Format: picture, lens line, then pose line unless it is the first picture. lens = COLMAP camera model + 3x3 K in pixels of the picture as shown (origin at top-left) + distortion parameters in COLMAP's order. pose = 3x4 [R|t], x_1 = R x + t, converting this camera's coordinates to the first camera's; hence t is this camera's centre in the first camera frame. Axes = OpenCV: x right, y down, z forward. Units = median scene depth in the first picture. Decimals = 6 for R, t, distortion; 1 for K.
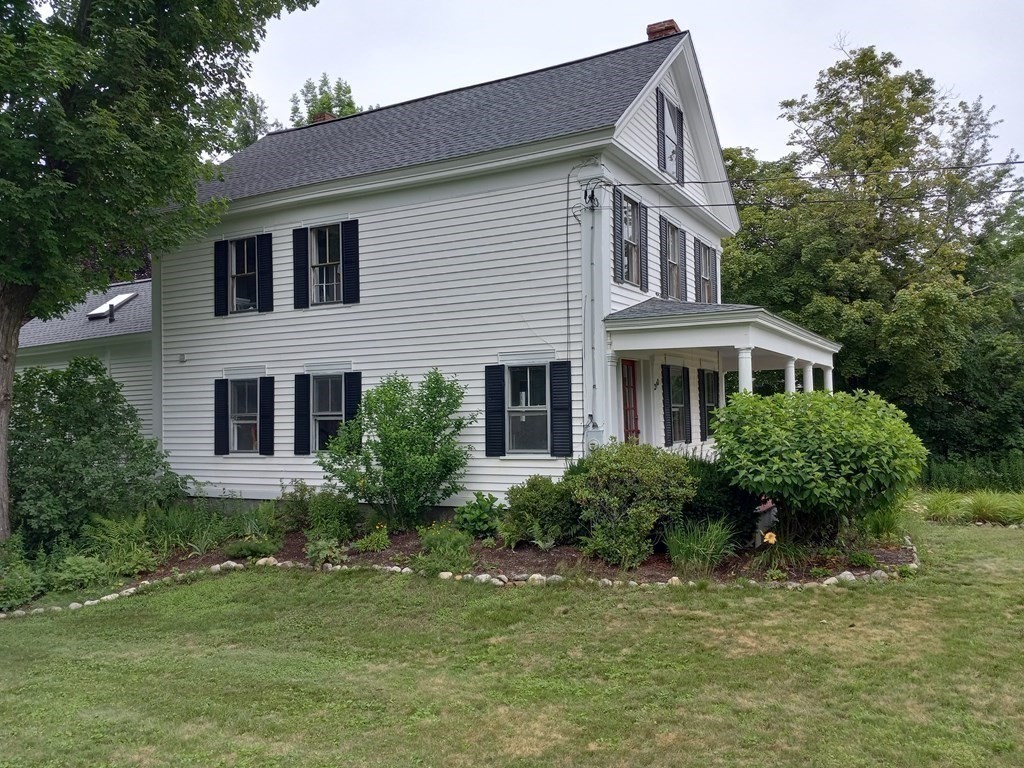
lens RADIAL K [[801.5, 0, 513.3], [0, 801.5, 395.2], [0, 0, 1]] dist [0.077284, -0.001027]
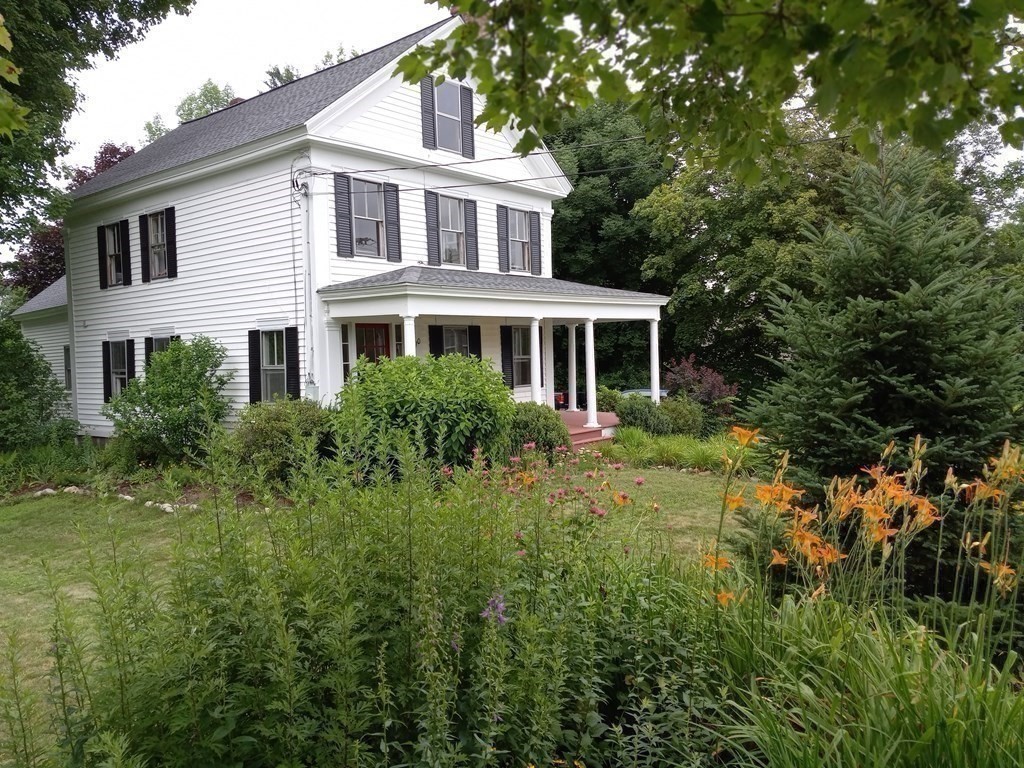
lens RADIAL K [[786.7, 0, 524.8], [0, 786.7, 389.5], [0, 0, 1]] dist [0.004819, -0.007841]
pose [[0.983867, -0.002665, -0.178879, 0.560454], [0.015962, 0.997209, 0.072937, -0.027998], [0.178185, -0.074616, 0.981164, -0.068311]]
